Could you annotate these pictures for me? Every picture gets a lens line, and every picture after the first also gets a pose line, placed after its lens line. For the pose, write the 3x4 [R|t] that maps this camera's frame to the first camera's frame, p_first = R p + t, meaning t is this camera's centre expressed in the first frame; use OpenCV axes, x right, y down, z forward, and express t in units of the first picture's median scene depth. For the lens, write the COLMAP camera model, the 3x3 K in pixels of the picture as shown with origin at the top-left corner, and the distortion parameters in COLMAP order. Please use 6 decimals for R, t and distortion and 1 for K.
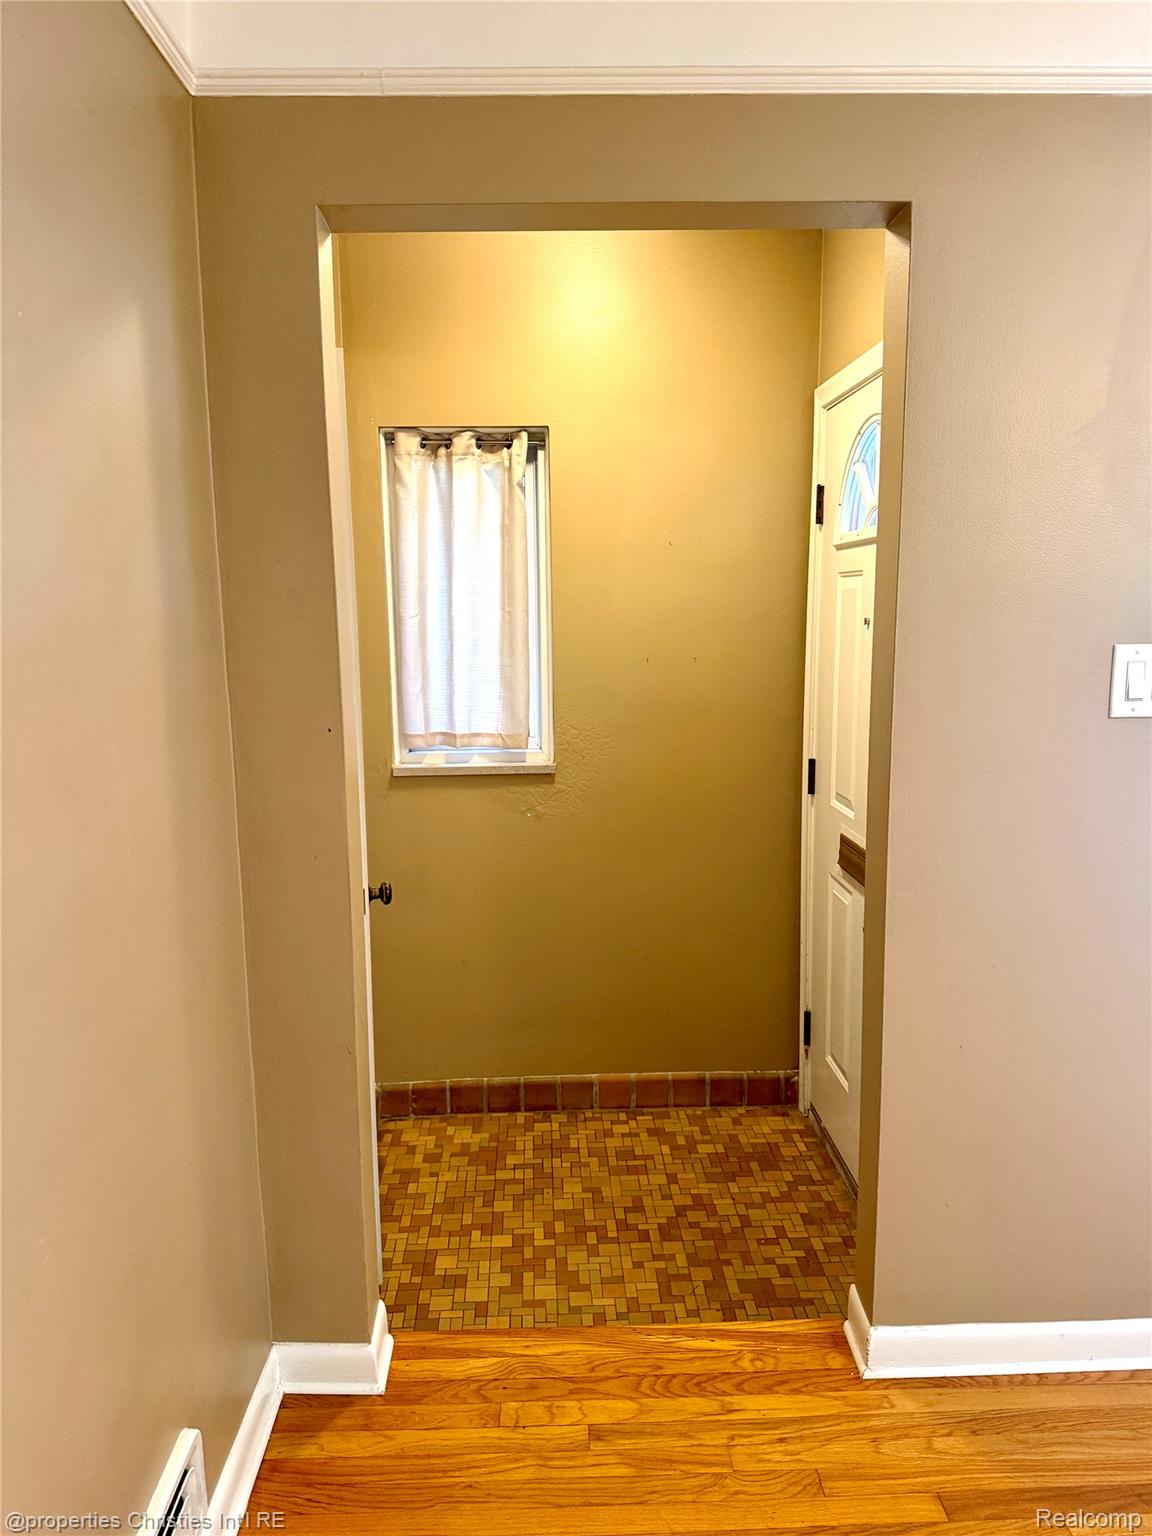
lens RADIAL K [[1082.2, 0, 574.5], [0, 1082.2, 773.9], [0, 0, 1]] dist [0.018476, -0.027817]
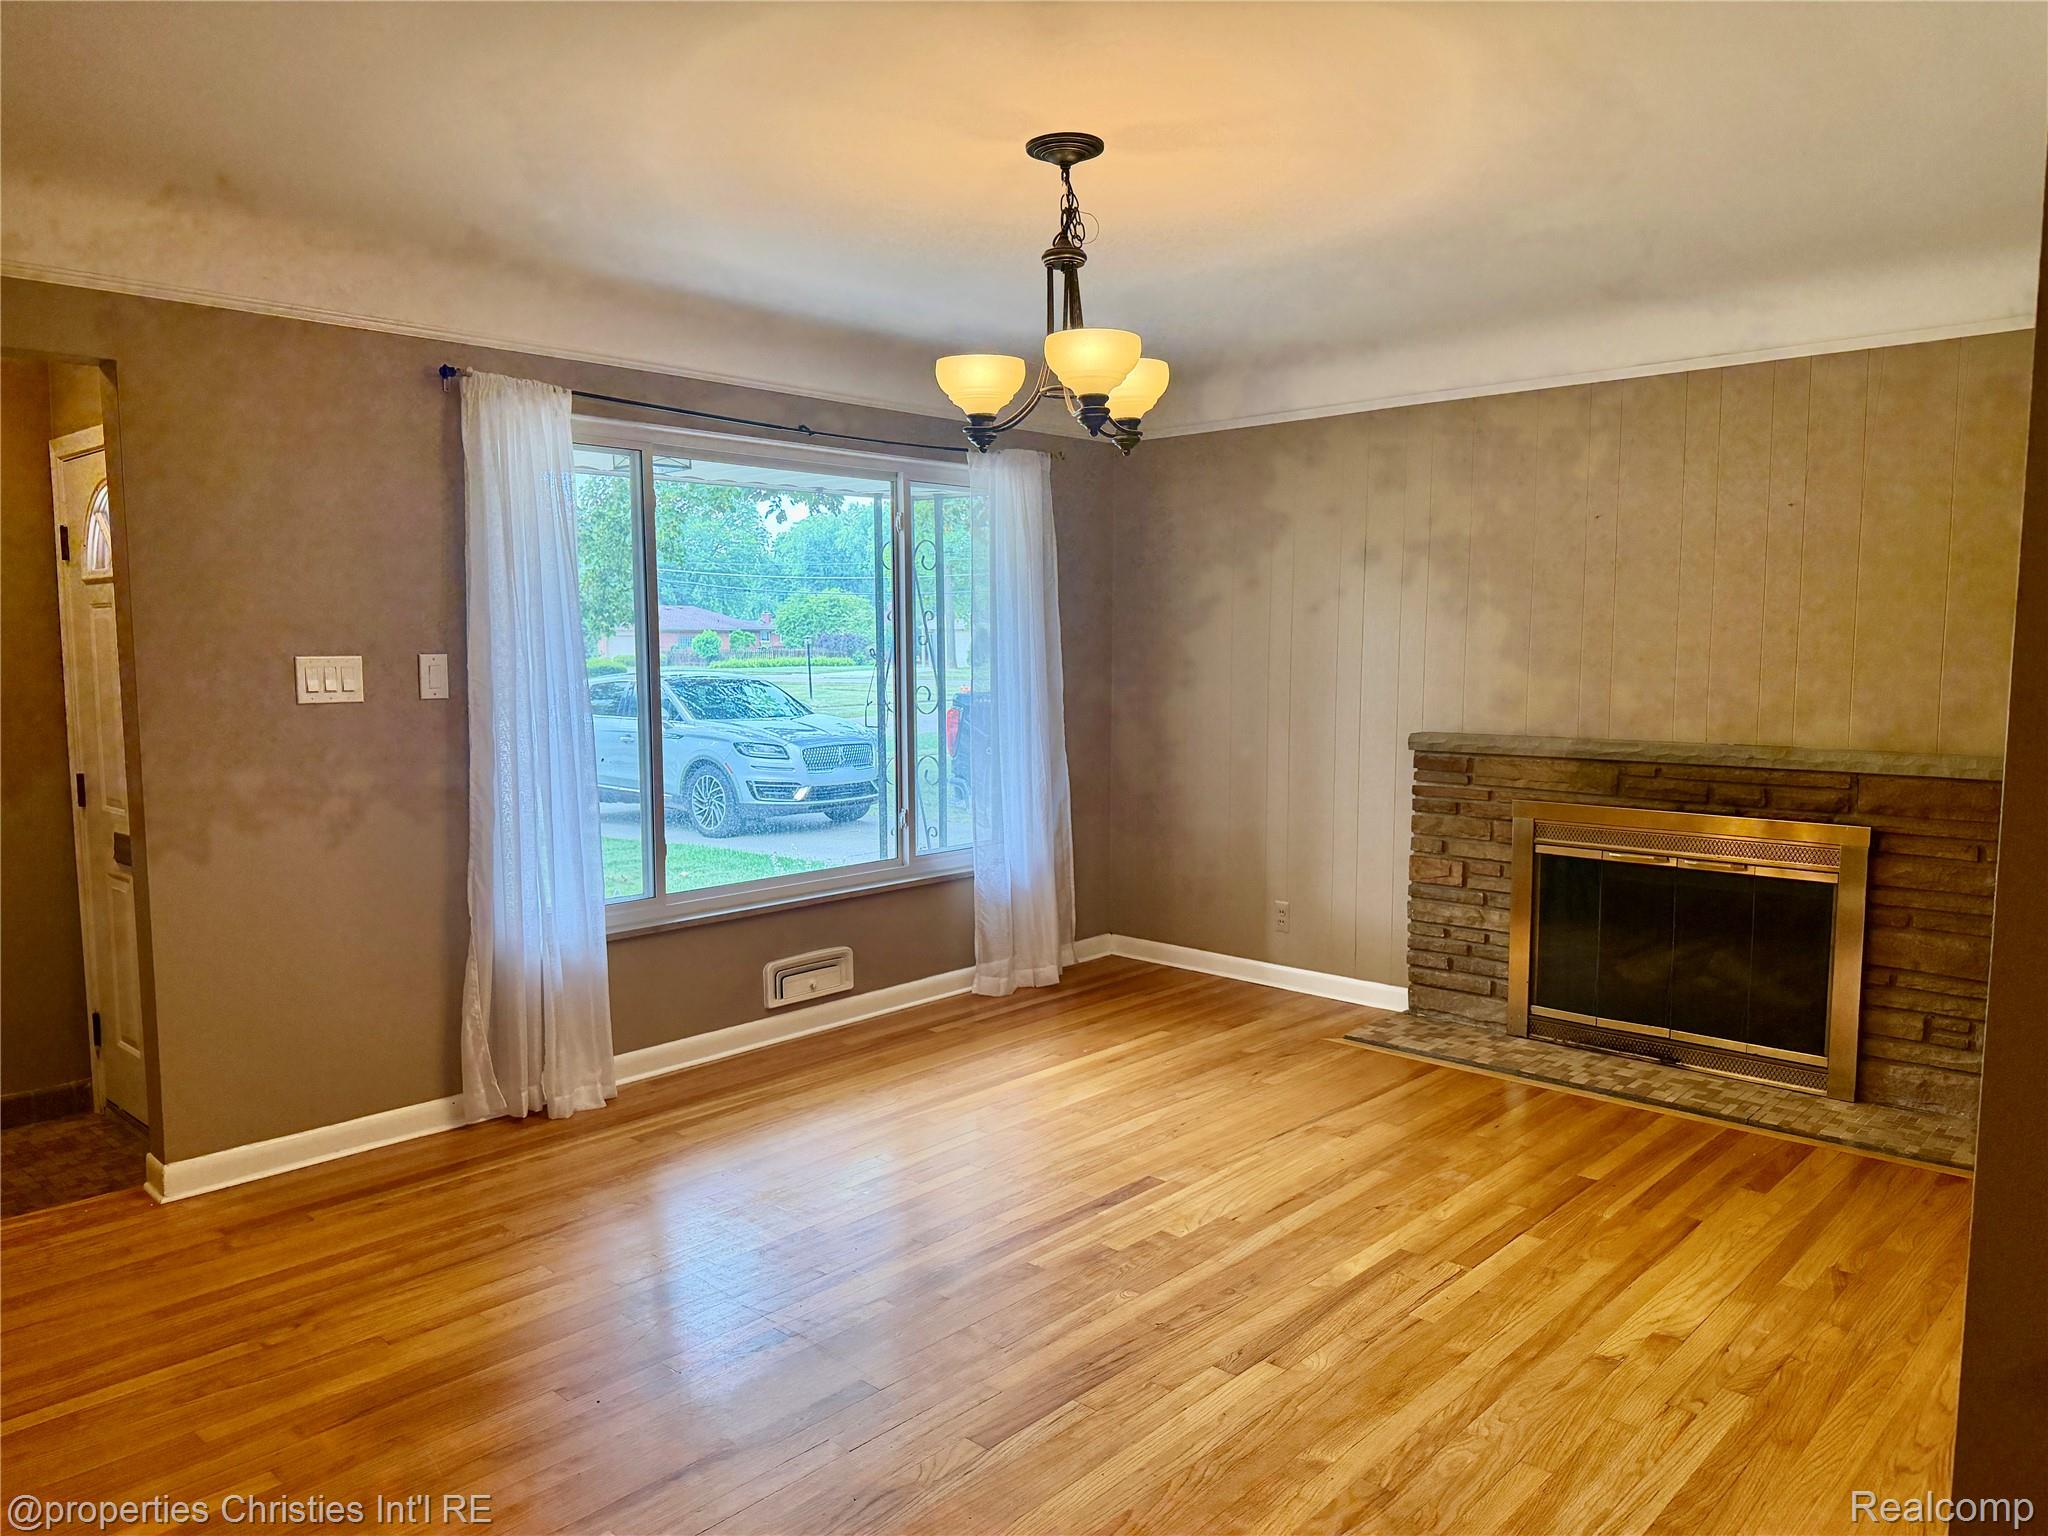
lens RADIAL K [[1442.9, 0, 1026.1], [0, 1442.9, 785.0], [0, 0, 1]] dist [0.018476, -0.027817]
pose [[0.701320, -0.065545, 0.709827, -0.152300], [0.115308, 0.993081, -0.022225, 0.147014], [-0.703459, 0.097436, 0.704026, -0.737301]]
